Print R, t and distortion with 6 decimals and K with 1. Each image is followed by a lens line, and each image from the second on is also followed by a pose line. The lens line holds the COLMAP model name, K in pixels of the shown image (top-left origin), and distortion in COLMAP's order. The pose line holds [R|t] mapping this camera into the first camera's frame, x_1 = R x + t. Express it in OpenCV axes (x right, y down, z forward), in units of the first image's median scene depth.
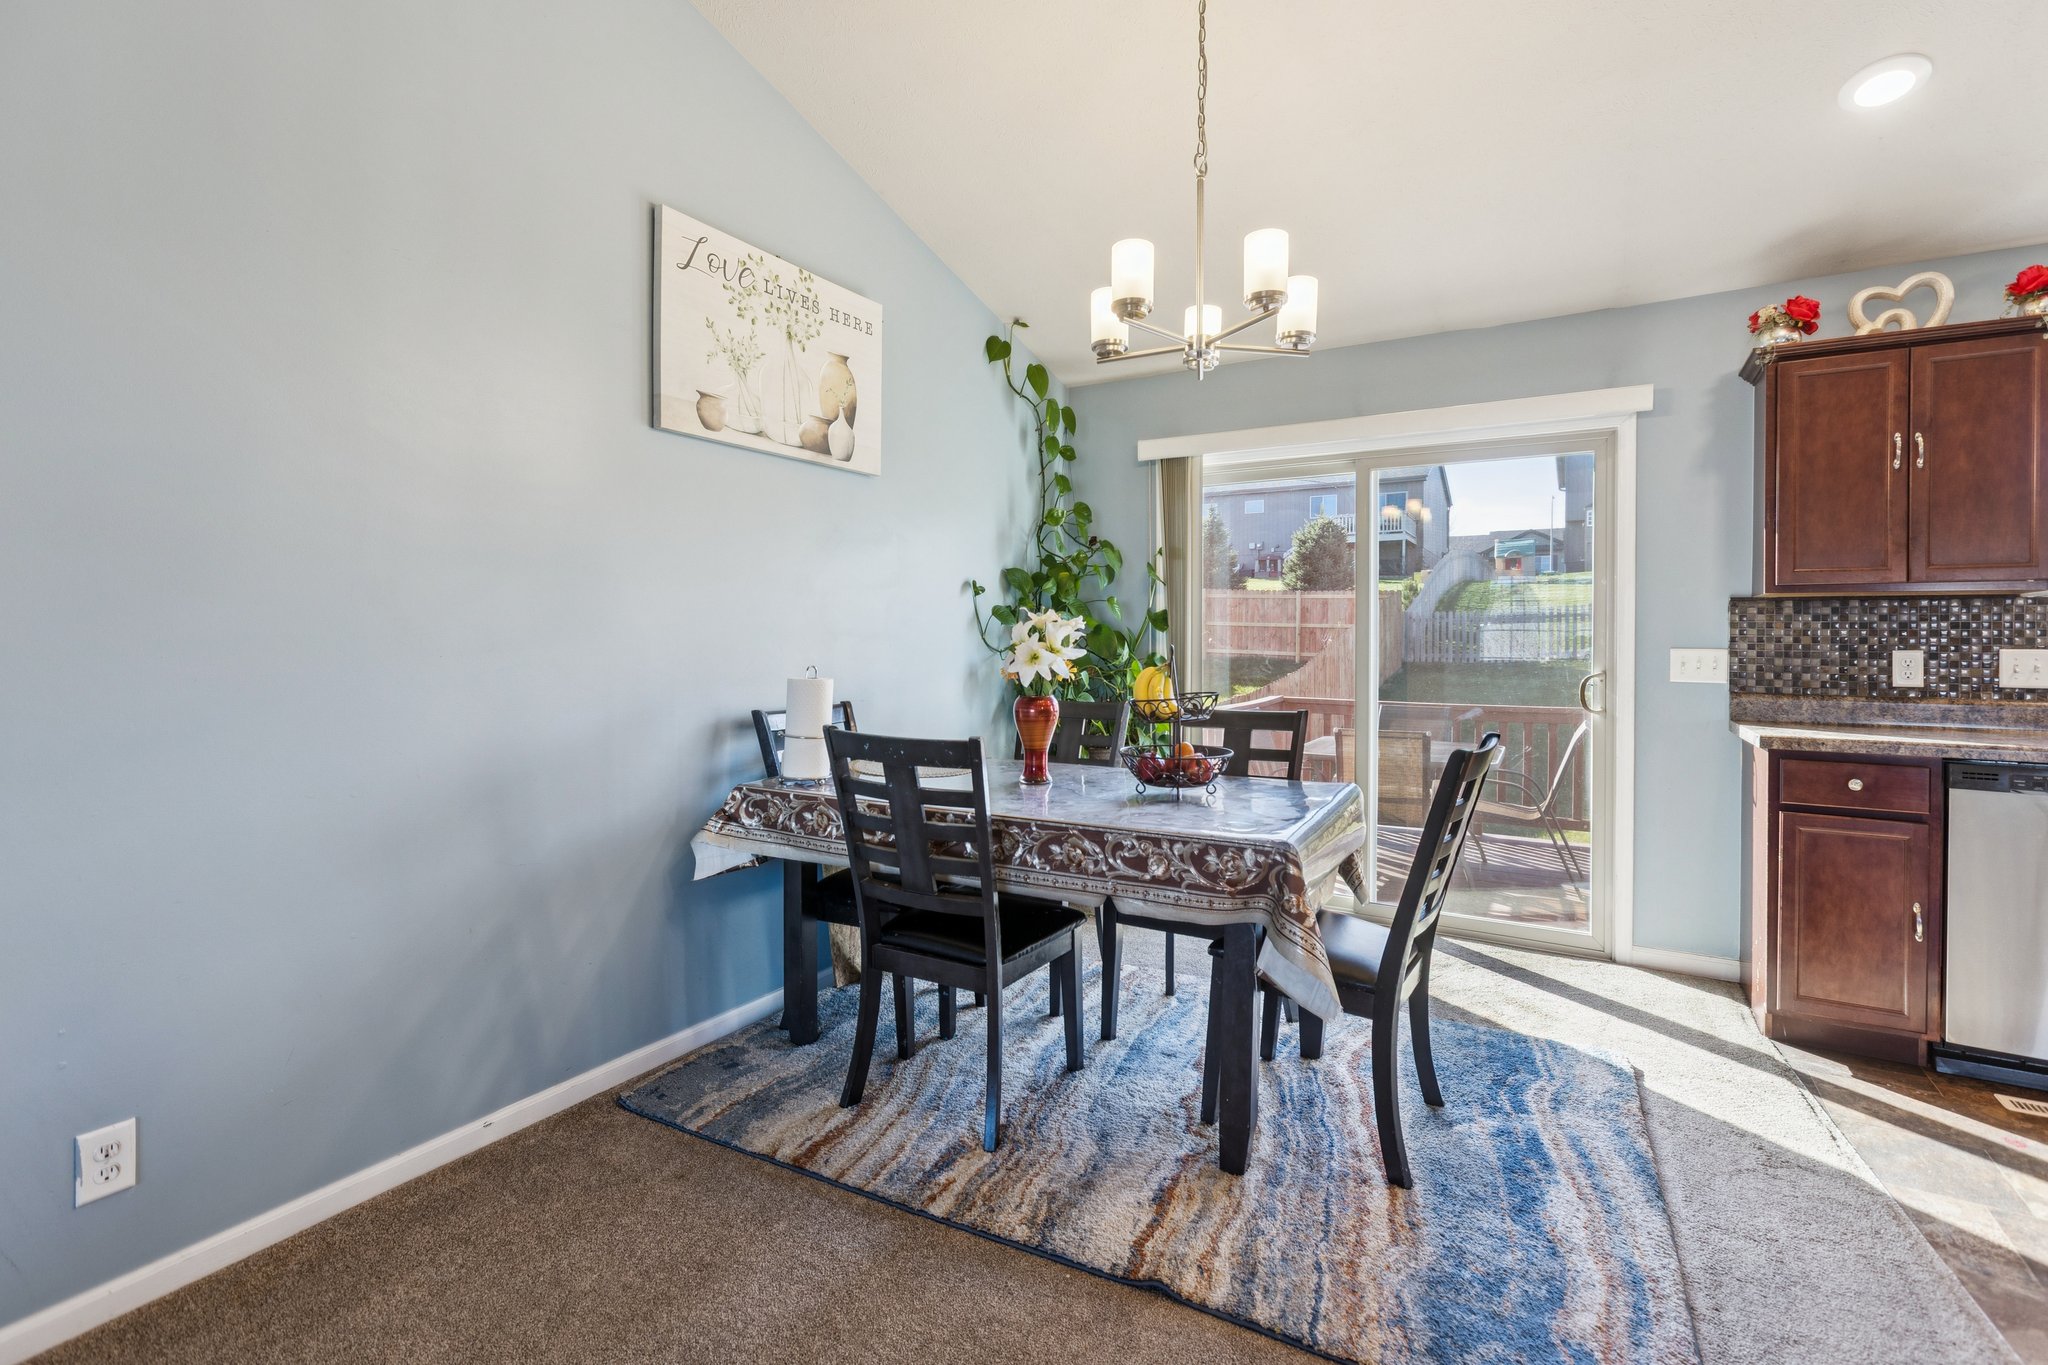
lens RADIAL K [[934.9, 0, 1031.8], [0, 934.9, 639.5], [0, 0, 1]] dist [0.001504, -0.000484]
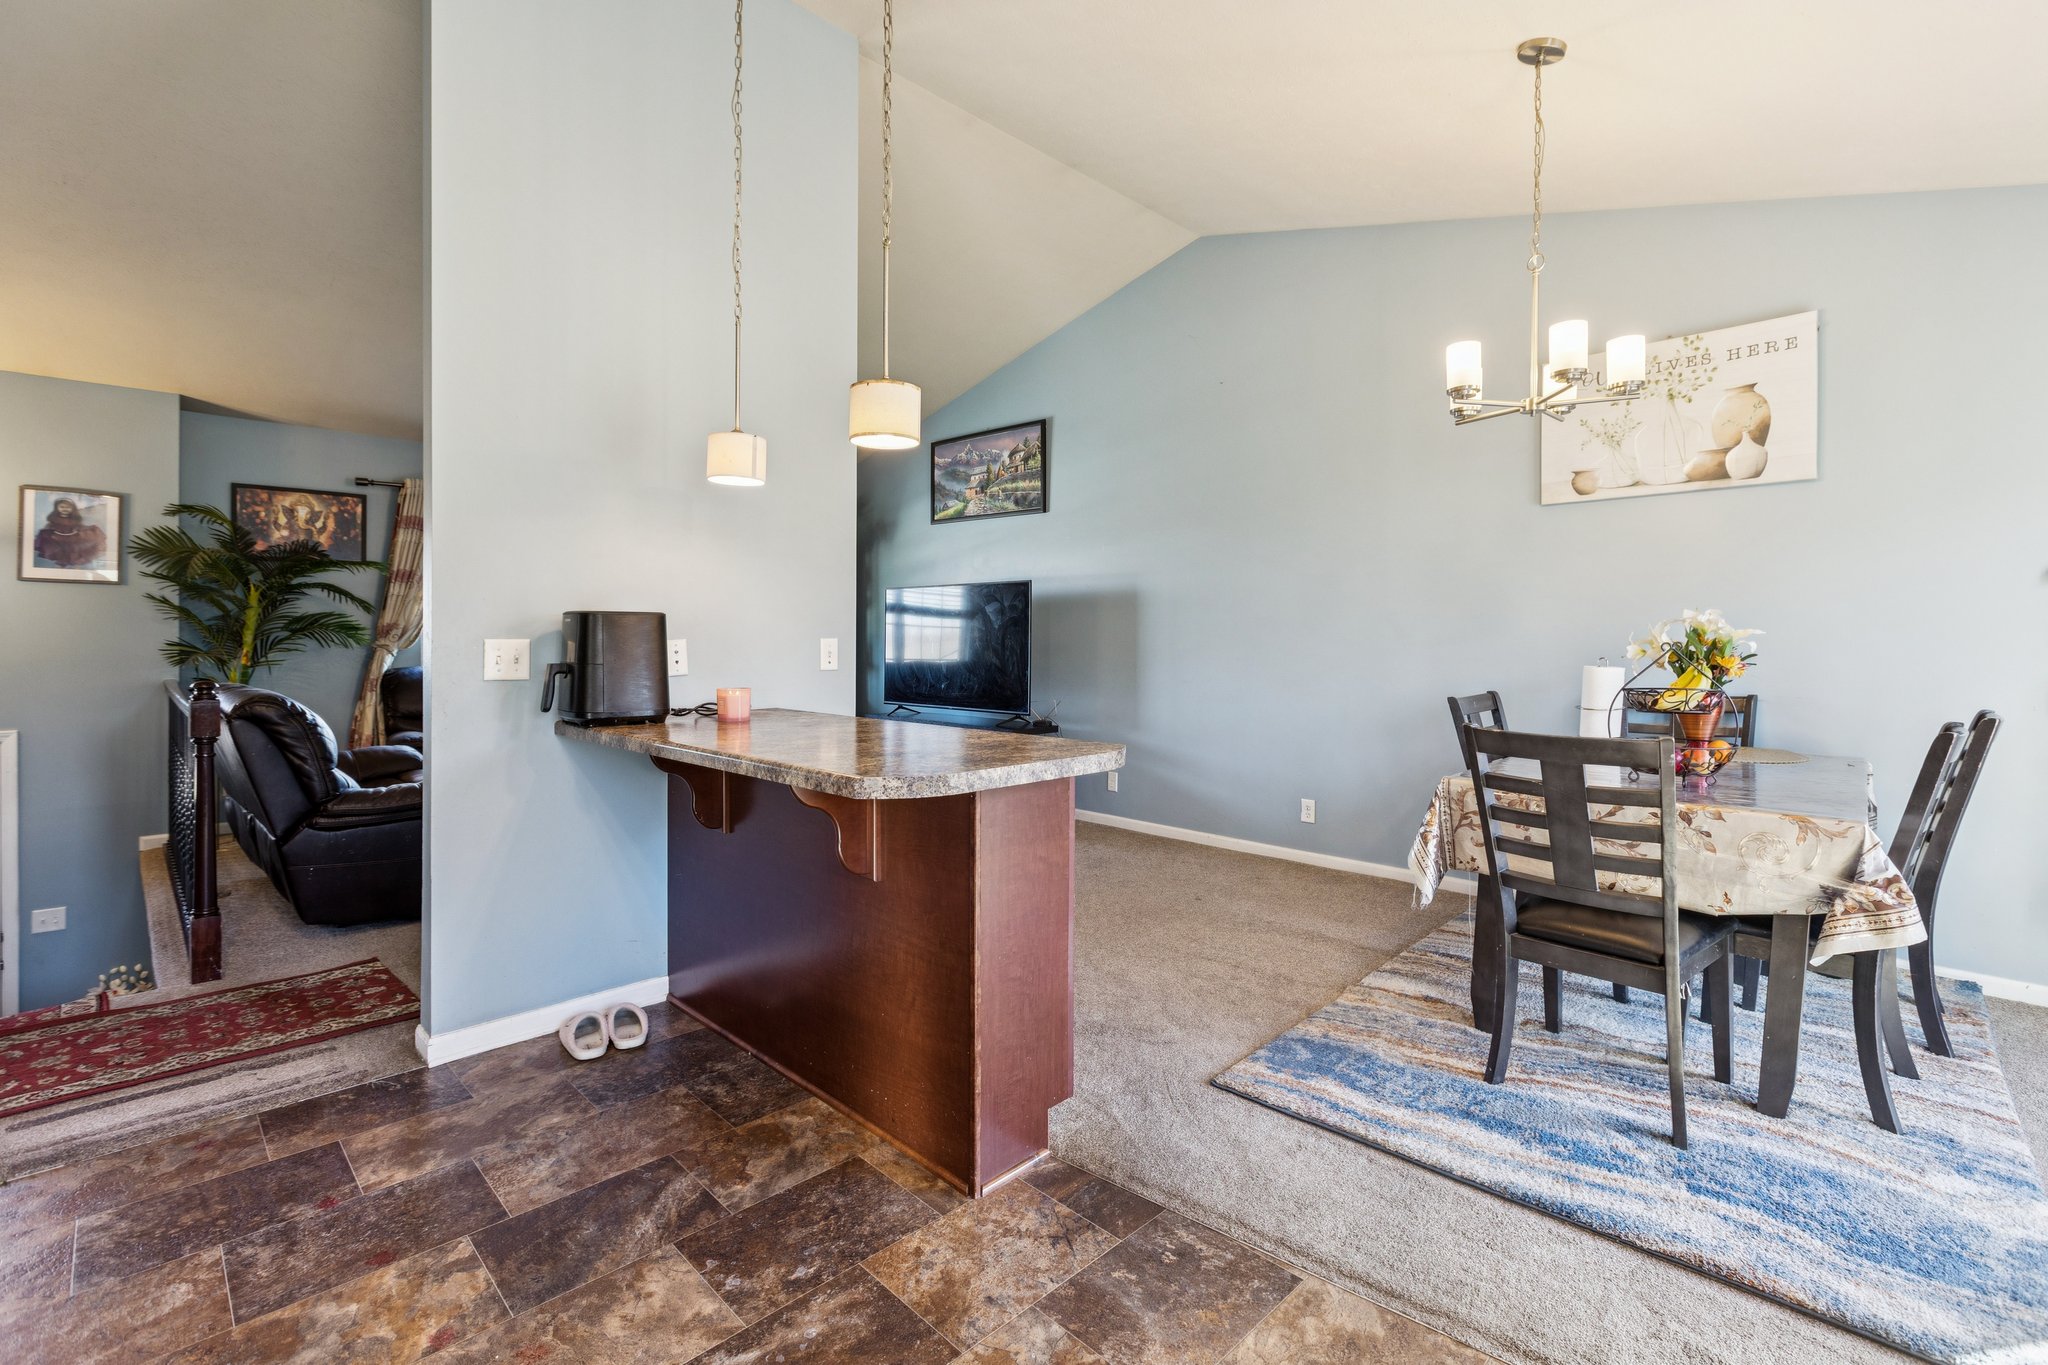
lens RADIAL K [[934.9, 0, 1031.8], [0, 934.9, 639.5], [0, 0, 1]] dist [0.001504, -0.000484]
pose [[-0.253618, -0.001335, -0.967303, 1.149026], [-0.005975, 0.999982, 0.000187, 0.005532], [0.967286, 0.005827, -0.253622, 0.481641]]
